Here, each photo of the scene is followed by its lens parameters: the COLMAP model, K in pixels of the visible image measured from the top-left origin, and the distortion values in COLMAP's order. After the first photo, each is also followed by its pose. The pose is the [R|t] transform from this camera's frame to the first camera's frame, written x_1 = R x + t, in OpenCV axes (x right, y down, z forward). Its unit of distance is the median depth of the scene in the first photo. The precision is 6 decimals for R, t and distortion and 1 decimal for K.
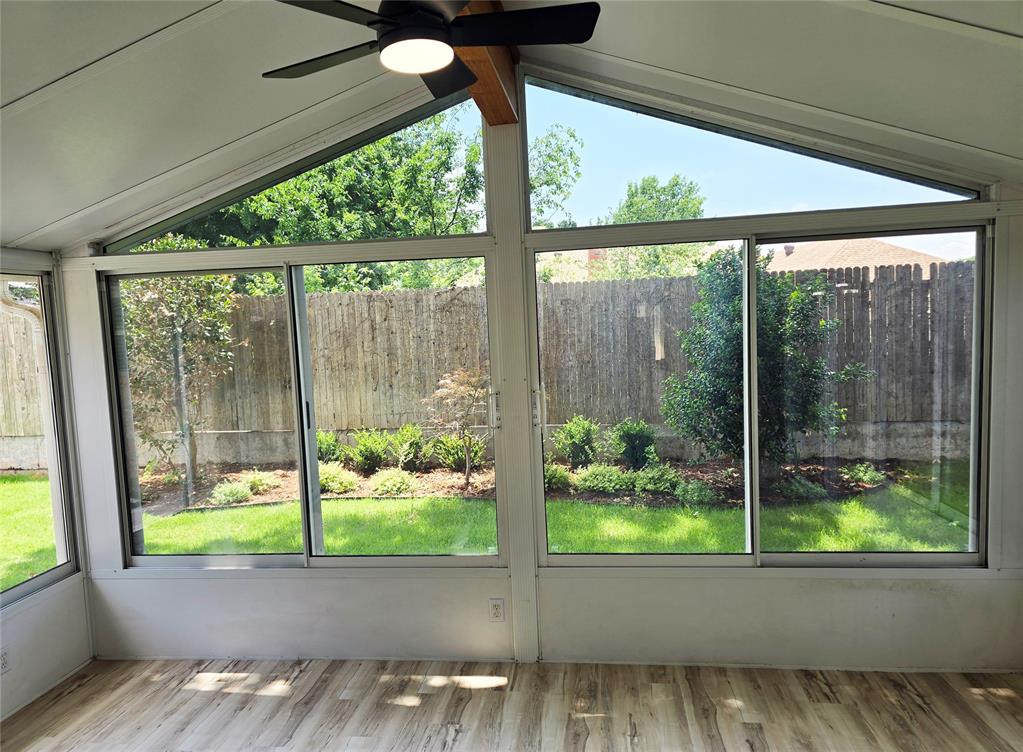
lens RADIAL K [[706.4, 0, 512.5], [0, 706.4, 379.7], [0, 0, 1]] dist [0.006014, 0.000150]
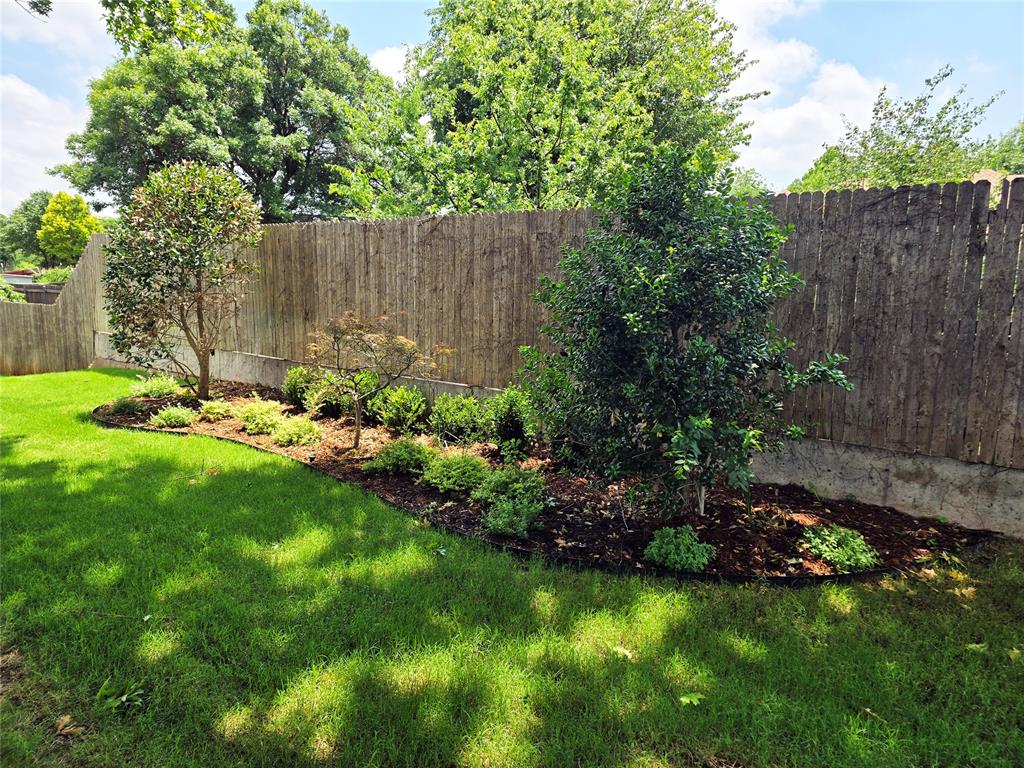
lens RADIAL K [[691.5, 0, 512.4], [0, 691.5, 386.5], [0, 0, 1]] dist [0.028698, -0.014974]
pose [[0.864858, 0.127052, -0.485674, 0.419448], [-0.078360, 0.989752, 0.119380, -0.034553], [0.495864, -0.065189, 0.865950, 0.310124]]
